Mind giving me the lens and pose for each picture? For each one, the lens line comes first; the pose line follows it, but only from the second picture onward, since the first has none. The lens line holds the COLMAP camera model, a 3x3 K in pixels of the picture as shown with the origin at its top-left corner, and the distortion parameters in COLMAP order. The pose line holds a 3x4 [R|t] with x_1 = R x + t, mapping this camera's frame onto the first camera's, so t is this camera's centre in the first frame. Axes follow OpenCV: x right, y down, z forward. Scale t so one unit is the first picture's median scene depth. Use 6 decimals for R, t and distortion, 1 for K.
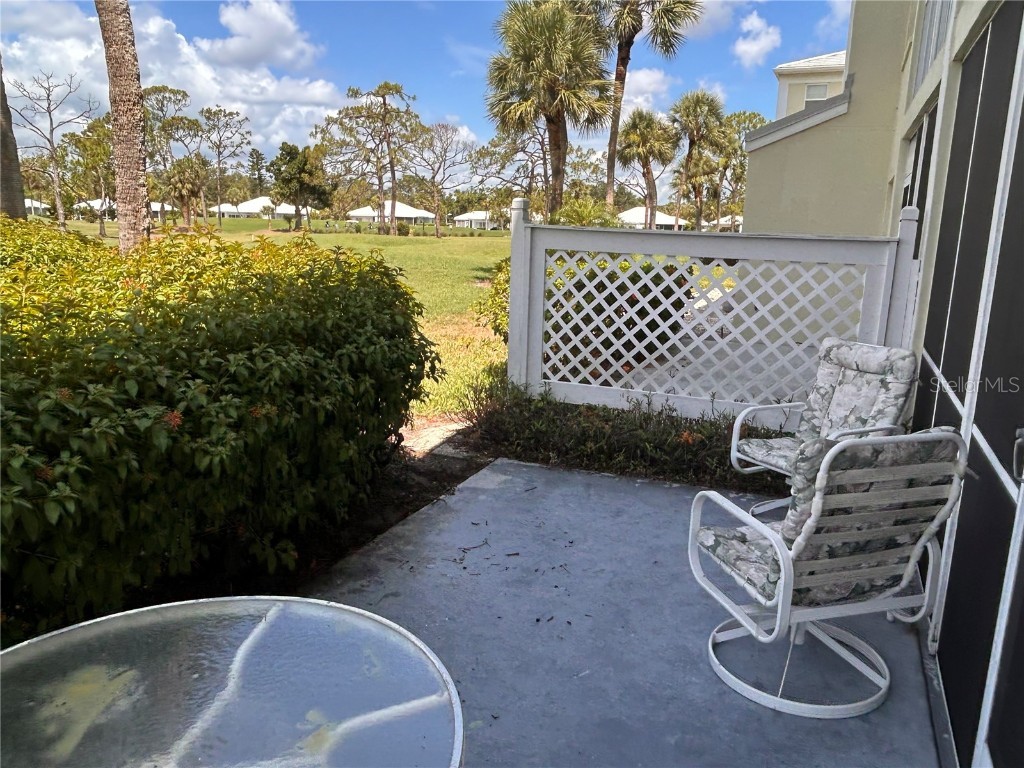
lens RADIAL K [[756.2, 0, 502.1], [0, 756.2, 383.9], [0, 0, 1]] dist [0.014678, -0.032643]
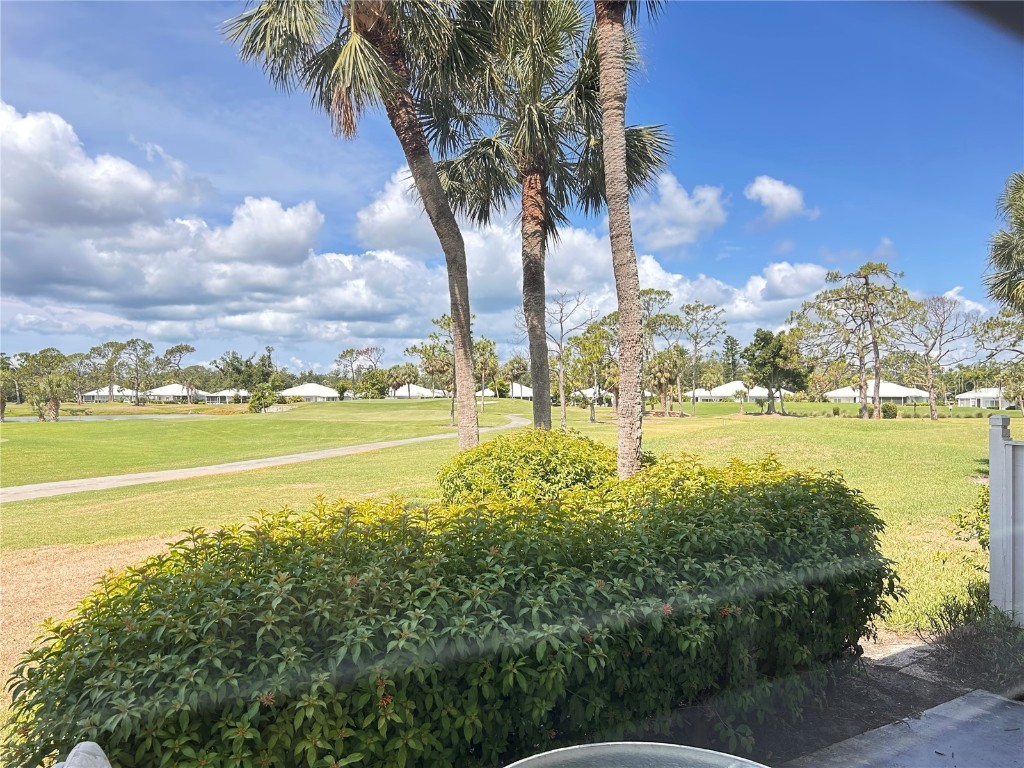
lens RADIAL K [[768.3, 0, 508.7], [0, 768.3, 392.5], [0, 0, 1]] dist [0.067414, -0.080999]
pose [[0.834038, -0.026341, -0.551077, 0.065180], [-0.097357, 0.976157, -0.194006, -0.020974], [0.543048, 0.215460, 0.811588, -0.216676]]
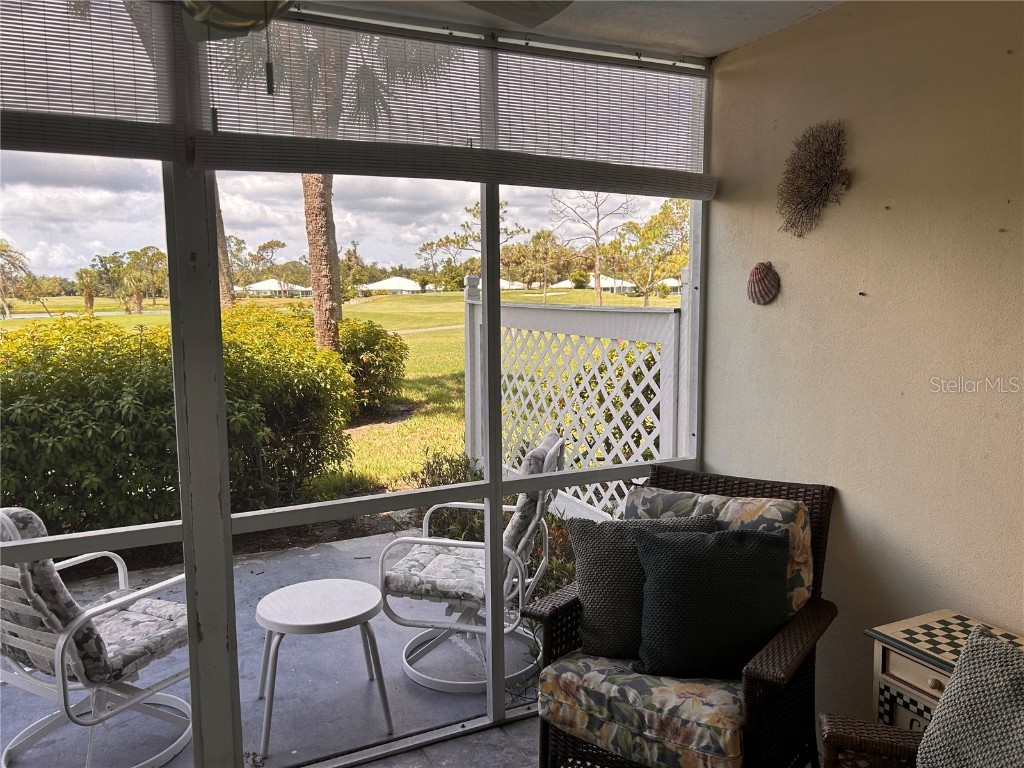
lens RADIAL K [[768.3, 0, 506.7], [0, 768.3, 384.6], [0, 0, 1]] dist [0.067414, -0.080999]
pose [[0.755396, 0.046886, -0.653589, 0.923082], [-0.107744, 0.992748, -0.053312, -0.064685], [0.646350, 0.110692, 0.754970, 0.335749]]
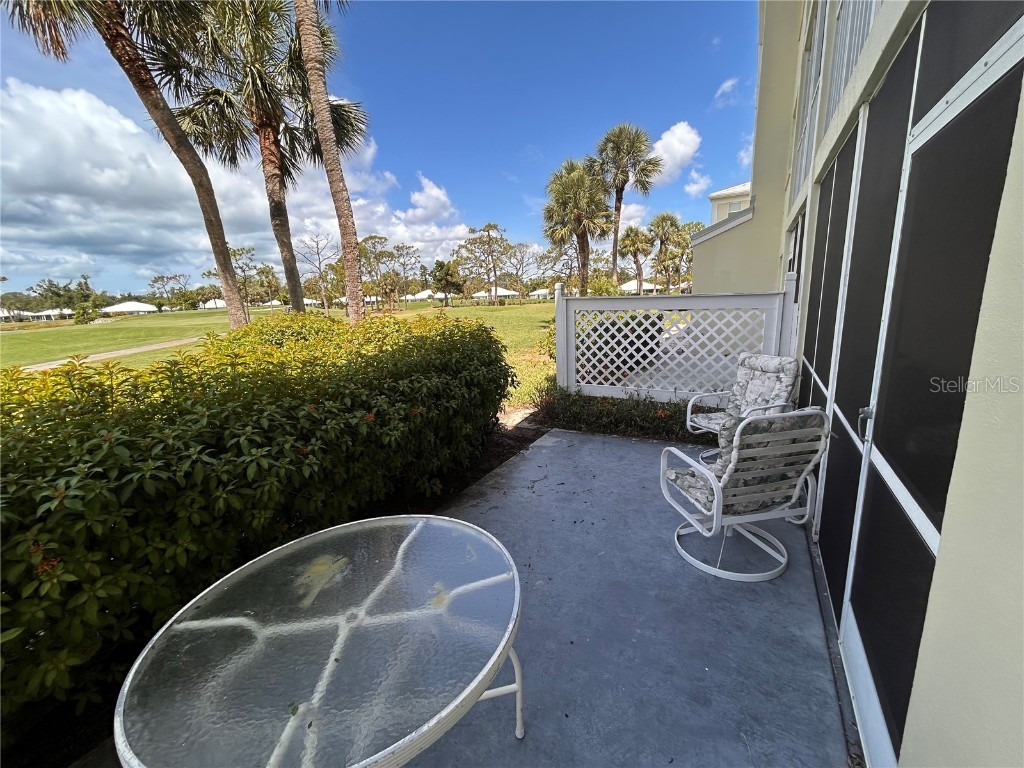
lens RADIAL K [[415.0, 0, 511.0], [0, 415.0, 382.8], [0, 0, 1]] dist [0.000439, 0.000360]
pose [[0.992157, -0.043620, -0.117136, 0.019942], [0.043160, 0.999047, -0.006466, -0.009861], [0.117306, 0.001360, 0.993095, 0.012018]]
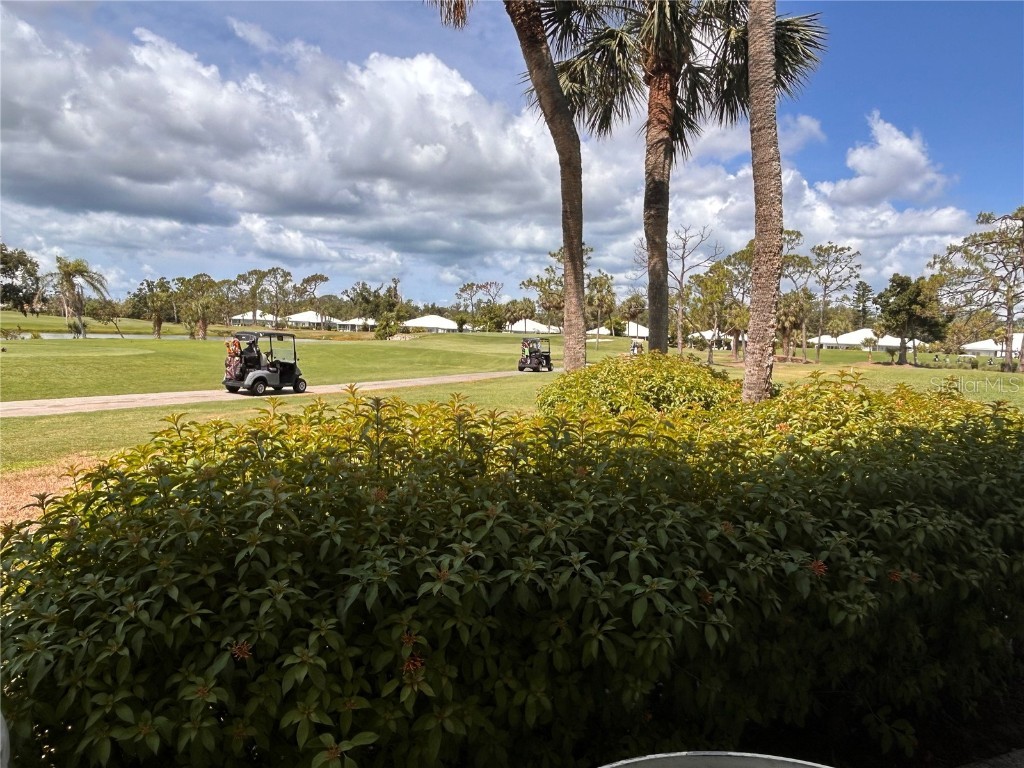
lens RADIAL K [[756.2, 0, 510.0], [0, 756.2, 385.9], [0, 0, 1]] dist [0.014678, -0.032643]
pose [[0.742466, 0.054089, -0.667697, -0.041335], [-0.163637, 0.981184, -0.102478, -0.011630], [0.649590, 0.185346, 0.737346, -0.031620]]
